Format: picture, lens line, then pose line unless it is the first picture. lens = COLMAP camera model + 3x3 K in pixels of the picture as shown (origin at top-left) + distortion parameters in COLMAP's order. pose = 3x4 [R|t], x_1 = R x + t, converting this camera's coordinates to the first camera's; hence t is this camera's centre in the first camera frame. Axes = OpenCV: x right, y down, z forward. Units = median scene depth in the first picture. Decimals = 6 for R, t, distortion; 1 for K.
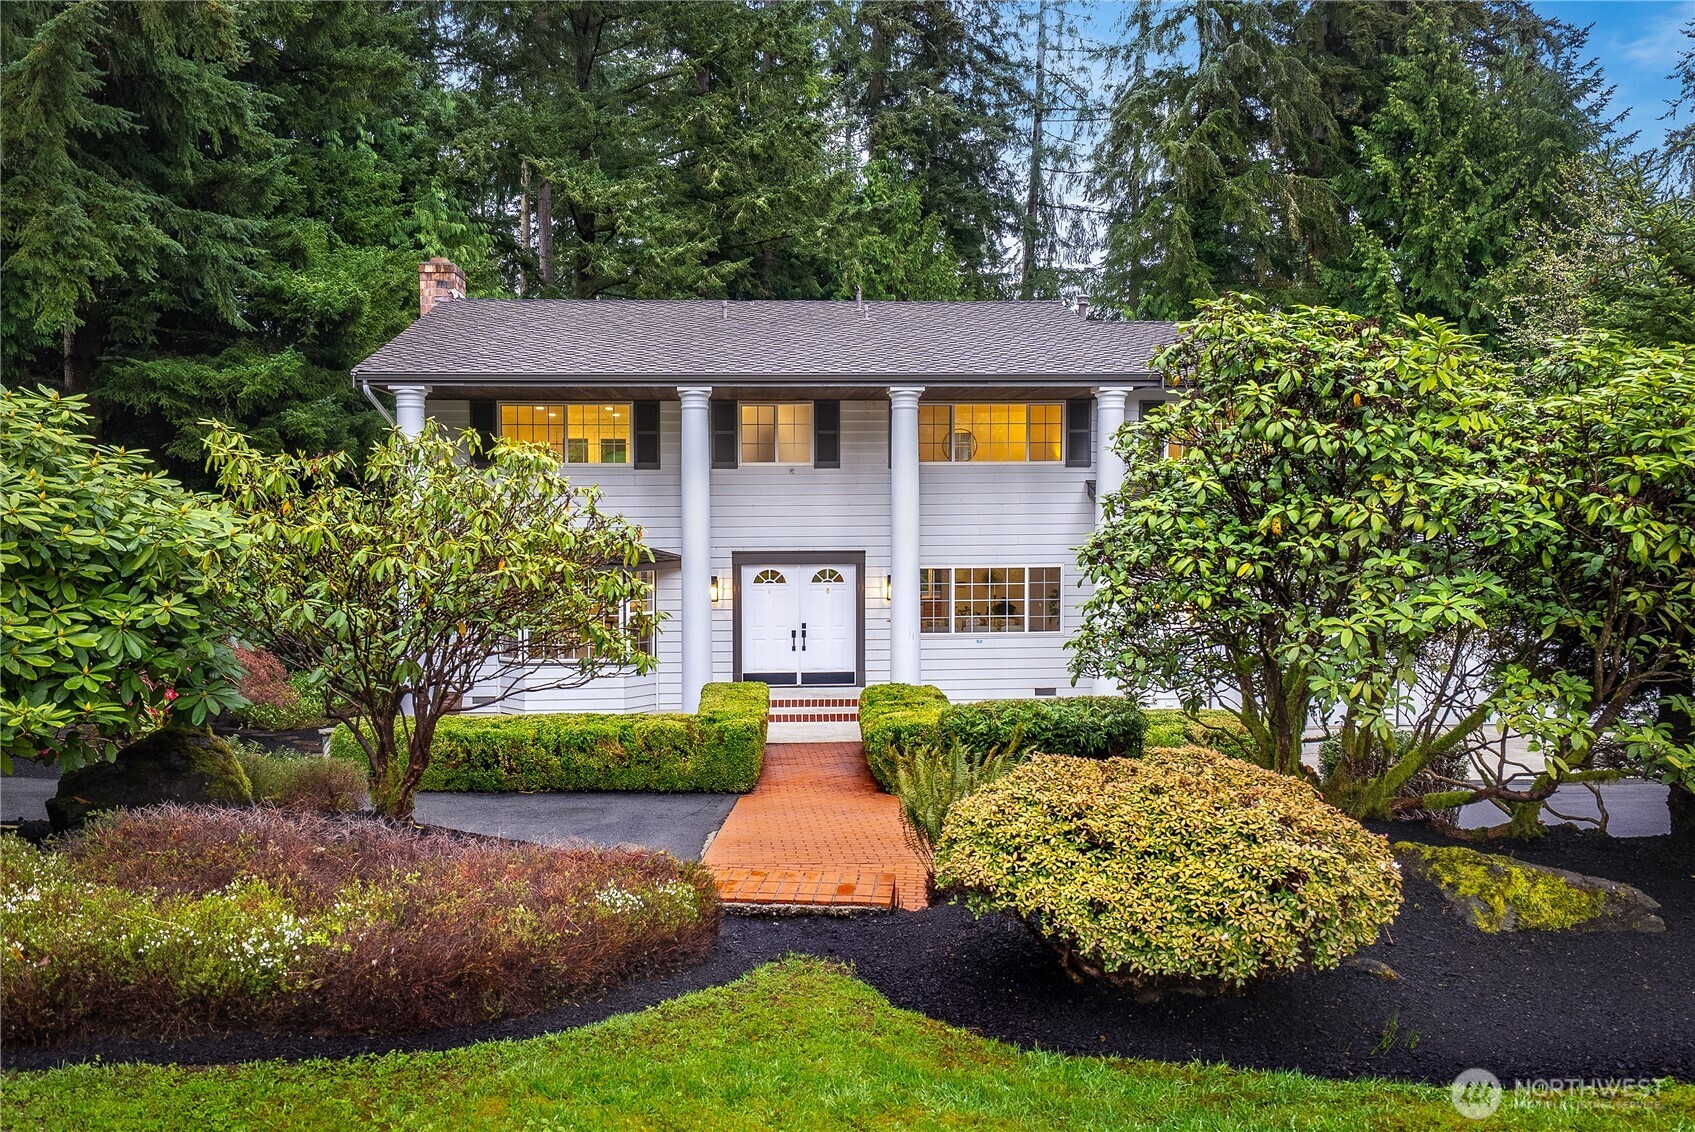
lens RADIAL K [[1246.4, 0, 847.5], [0, 1246.4, 566.0], [0, 0, 1]] dist [0.008632, 0.003451]
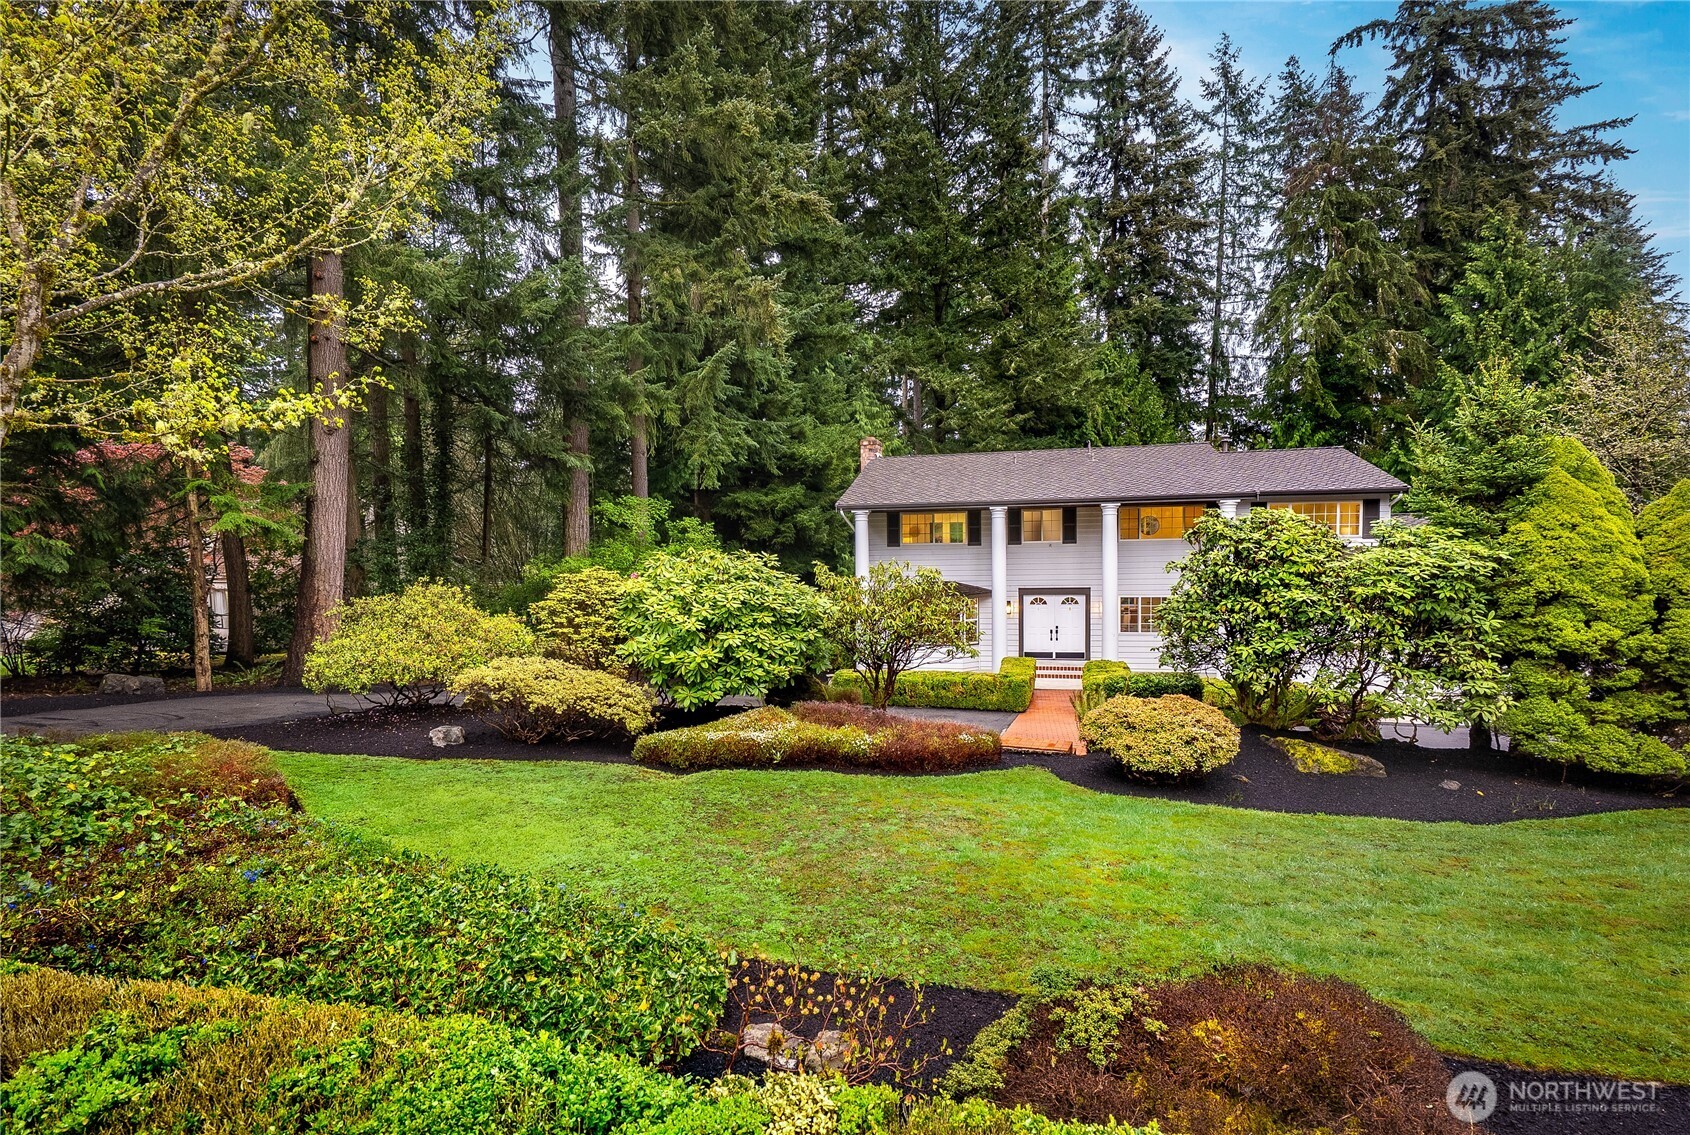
lens RADIAL K [[786.1, 0, 892.8], [0, 786.1, 571.9], [0, 0, 1]] dist [0.001676, 0.000648]
pose [[0.965978, -0.000812, -0.258622, 0.037417], [-0.000477, 0.999988, -0.004924, -0.033784], [0.258623, 0.004880, 0.965966, -0.242397]]
